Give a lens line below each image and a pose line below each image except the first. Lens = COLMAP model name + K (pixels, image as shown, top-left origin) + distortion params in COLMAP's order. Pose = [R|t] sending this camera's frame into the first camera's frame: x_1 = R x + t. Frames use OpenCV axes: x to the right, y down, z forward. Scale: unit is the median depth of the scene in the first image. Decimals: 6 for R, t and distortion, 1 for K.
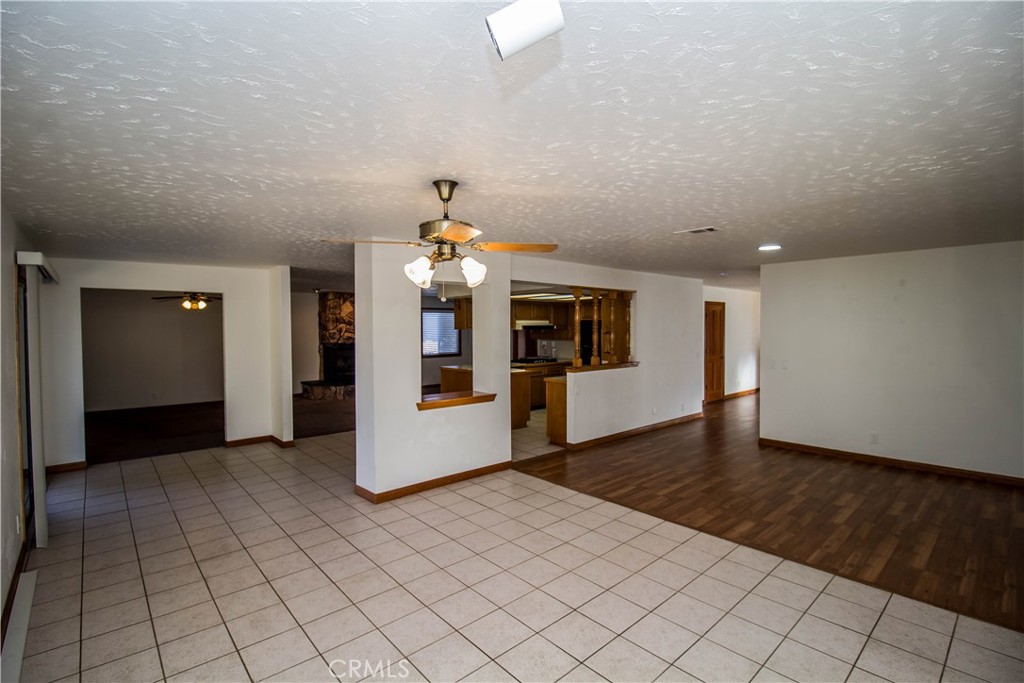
lens RADIAL K [[475.7, 0, 512.0], [0, 475.7, 341.5], [0, 0, 1]] dist [0.003417, -0.011559]
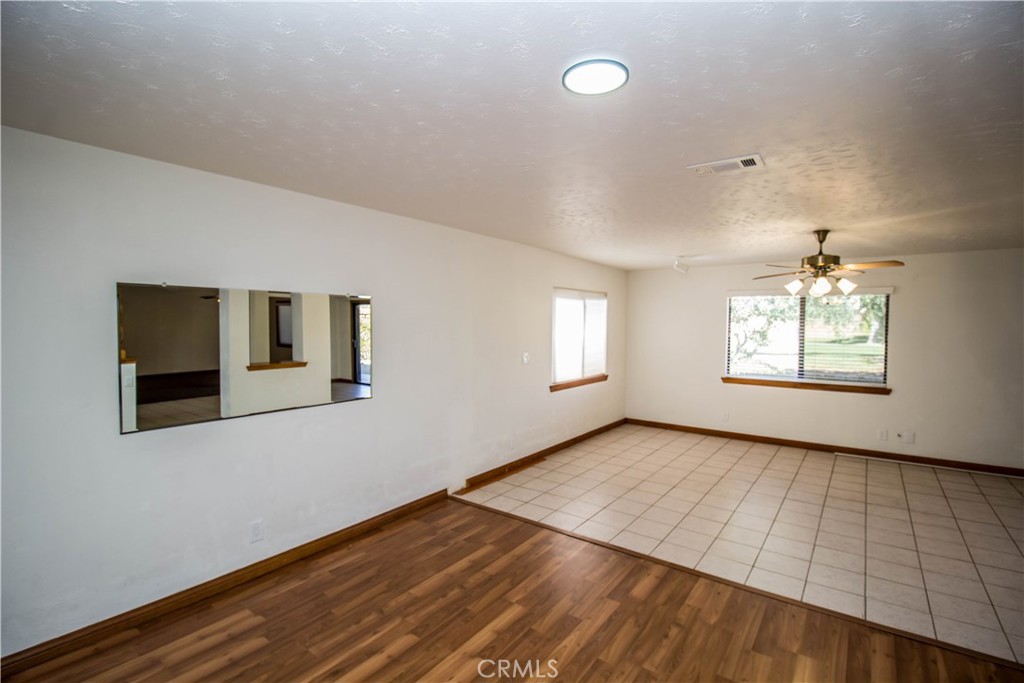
lens RADIAL K [[475.7, 0, 512.0], [0, 475.7, 341.5], [0, 0, 1]] dist [0.003417, -0.011559]
pose [[-0.980784, 0.006982, -0.194973, 0.893231], [-0.007134, 0.997408, 0.071605, -0.052237], [0.194968, 0.071620, -0.978191, 1.777401]]
